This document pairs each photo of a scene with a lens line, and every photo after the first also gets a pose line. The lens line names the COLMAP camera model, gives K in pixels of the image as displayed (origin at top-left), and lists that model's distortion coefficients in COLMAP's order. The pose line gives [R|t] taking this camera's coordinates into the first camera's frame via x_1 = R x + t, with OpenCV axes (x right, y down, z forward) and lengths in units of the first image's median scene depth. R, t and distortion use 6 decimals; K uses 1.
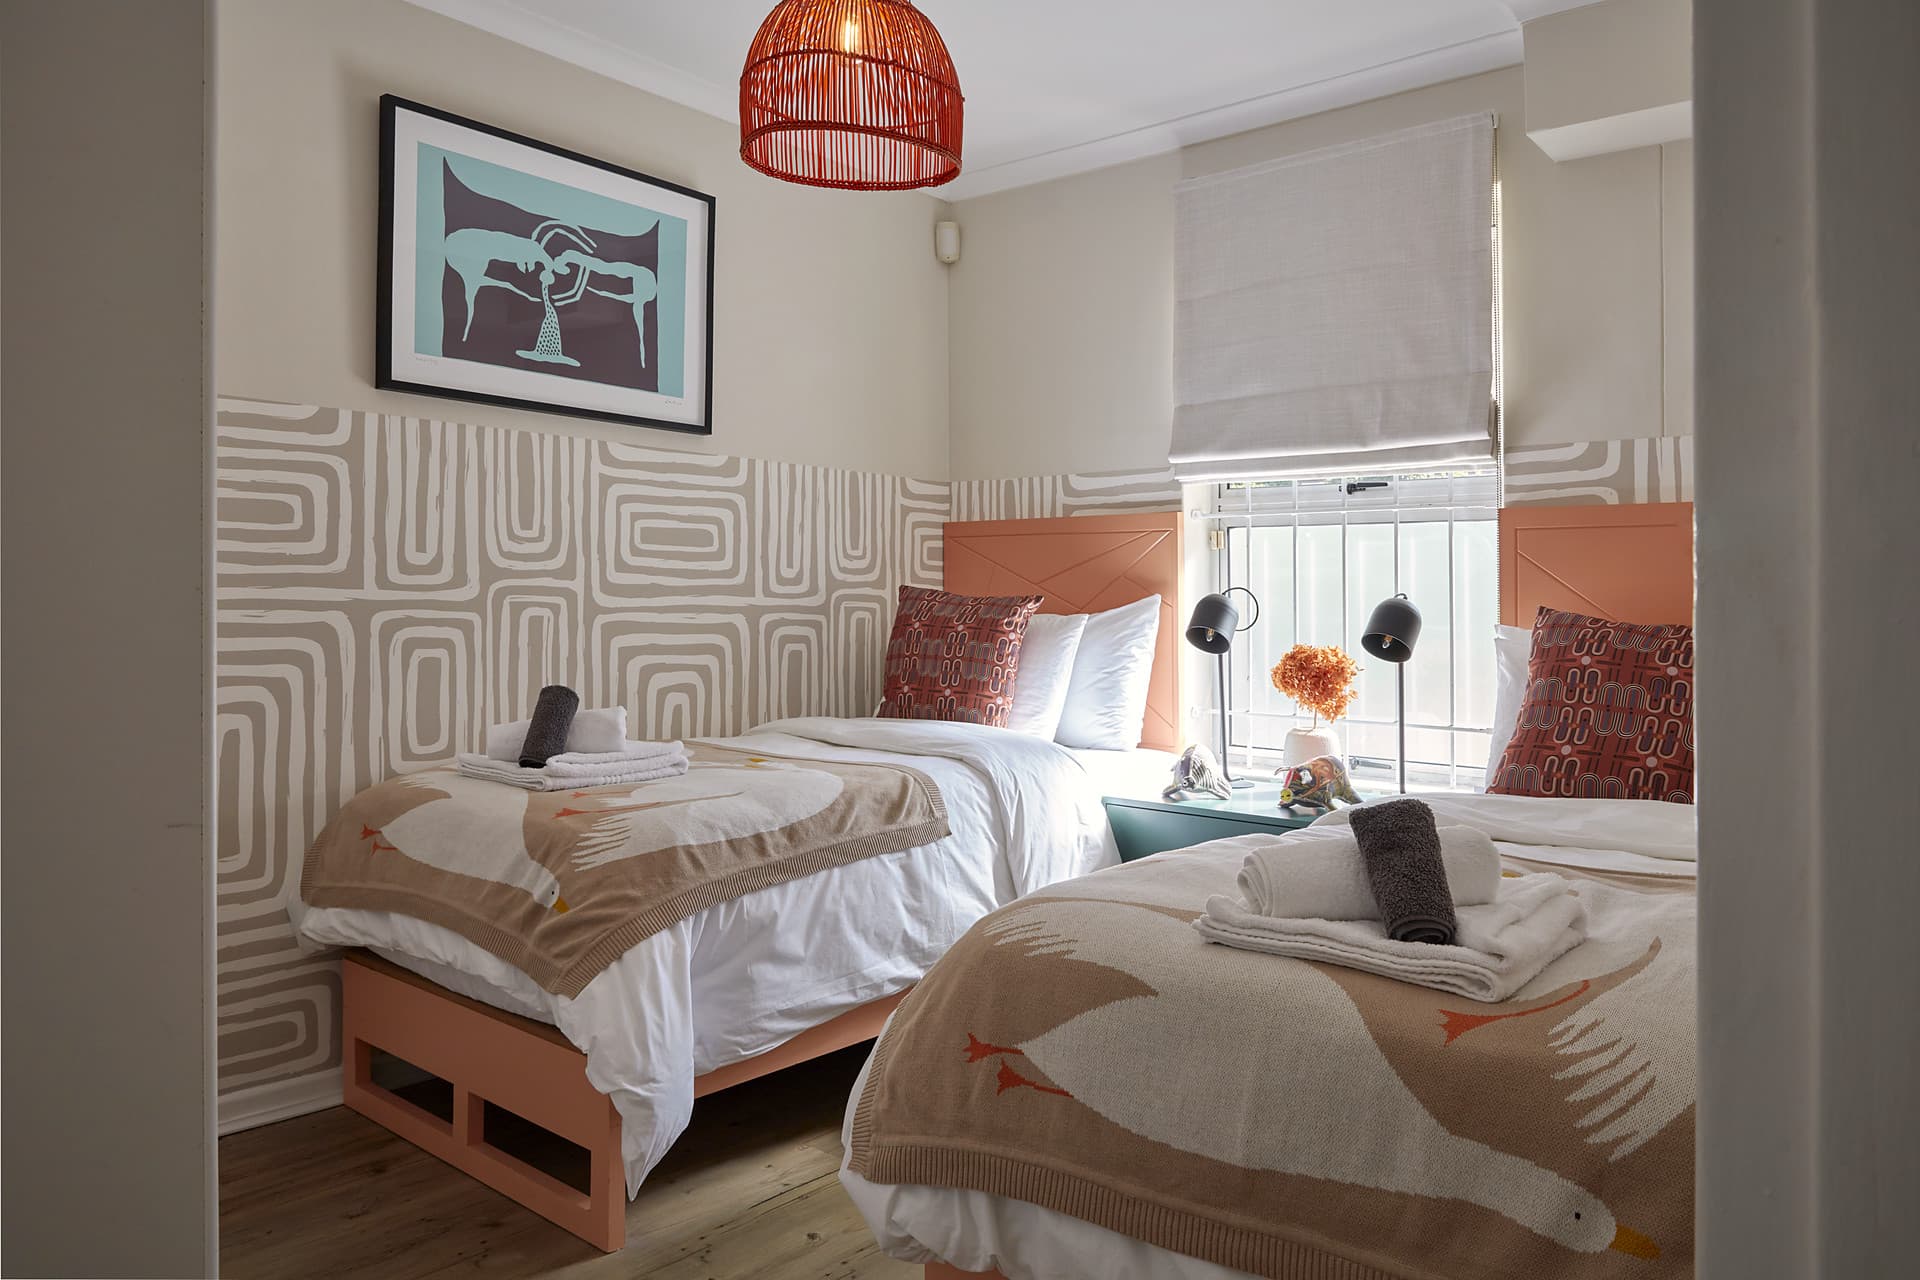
lens RADIAL K [[1364.8, 0, 998.4], [0, 1364.8, 682.4], [0, 0, 1]] dist [0.002184, -0.010949]
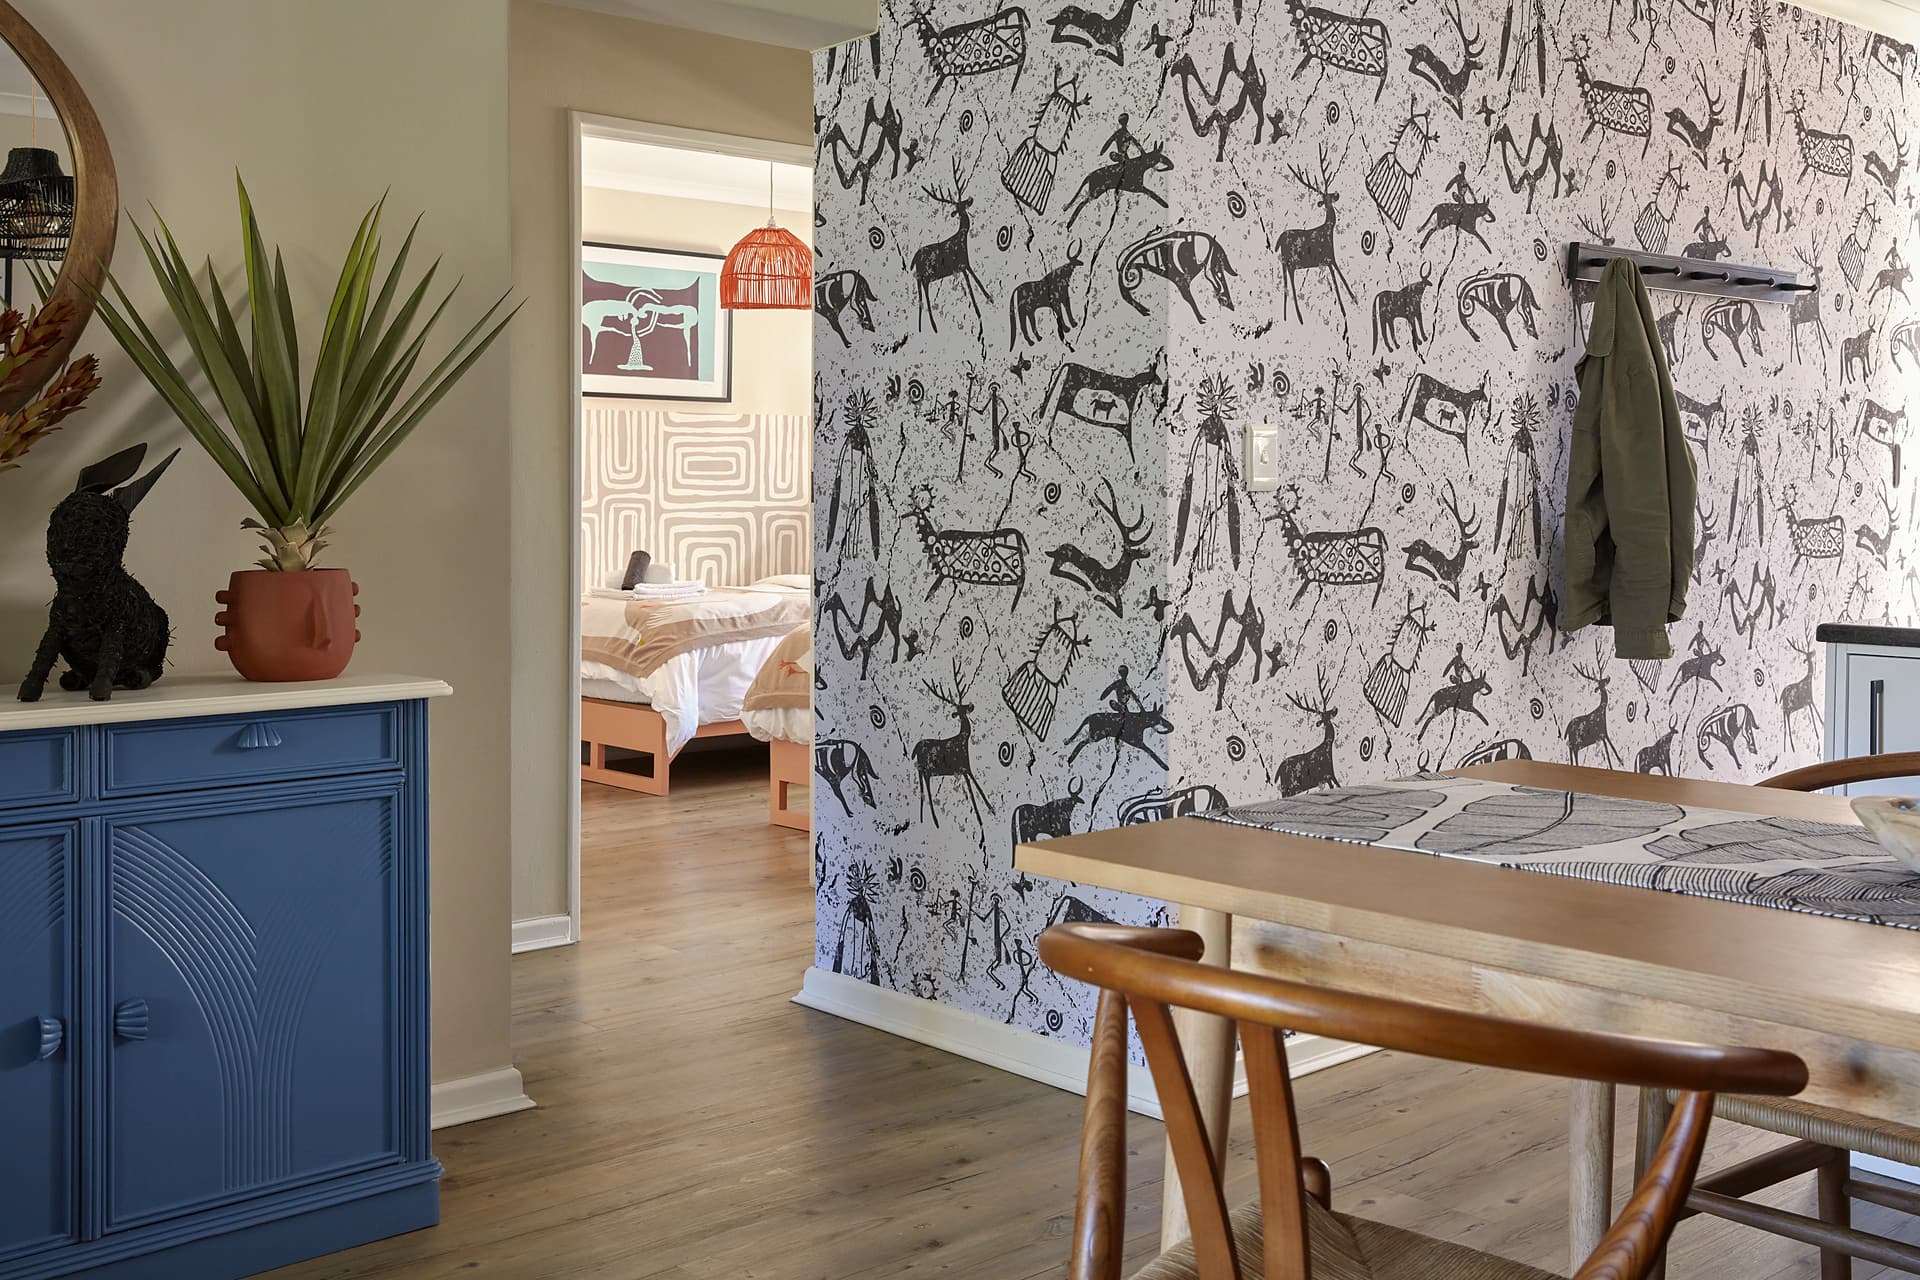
lens RADIAL K [[1957.8, 0, 1003.1], [0, 1957.8, 500.3], [0, 0, 1]] dist [0.021384, 0.000000]
pose [[0.992014, -0.013531, -0.125401, 0.475952], [0.006906, 0.998565, -0.053115, 0.072781], [0.125940, 0.051825, 0.990683, -1.499046]]
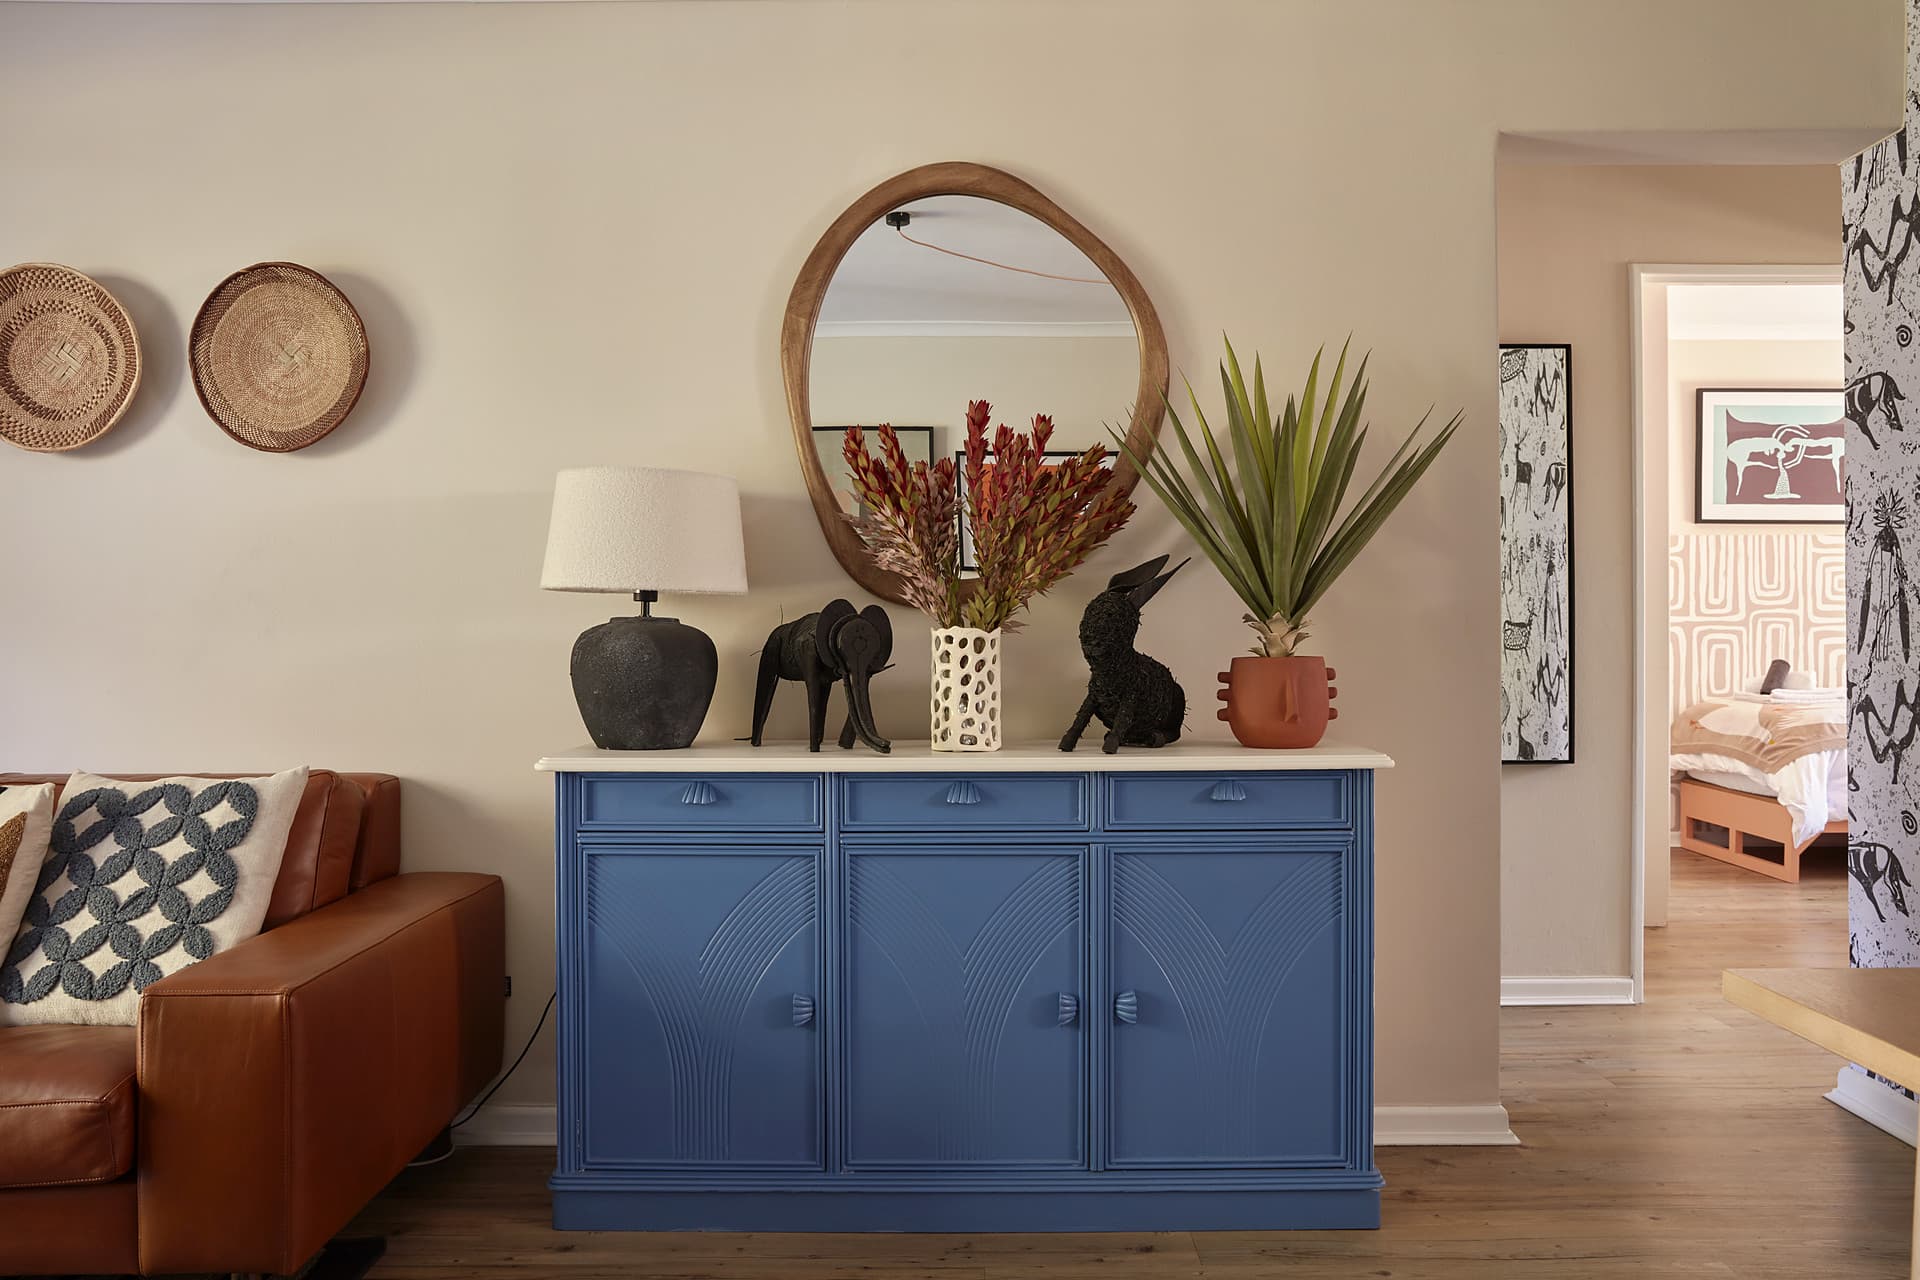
lens RADIAL K [[1515.6, 0, 992.7], [0, 1515.6, 588.8], [0, 0, 1]] dist [-0.067508, 0.082411]
pose [[0.655928, -0.031767, -0.754155, 0.571244], [-0.030234, 0.997206, -0.068302, 0.079291], [0.754218, 0.067602, 0.653135, -1.312738]]
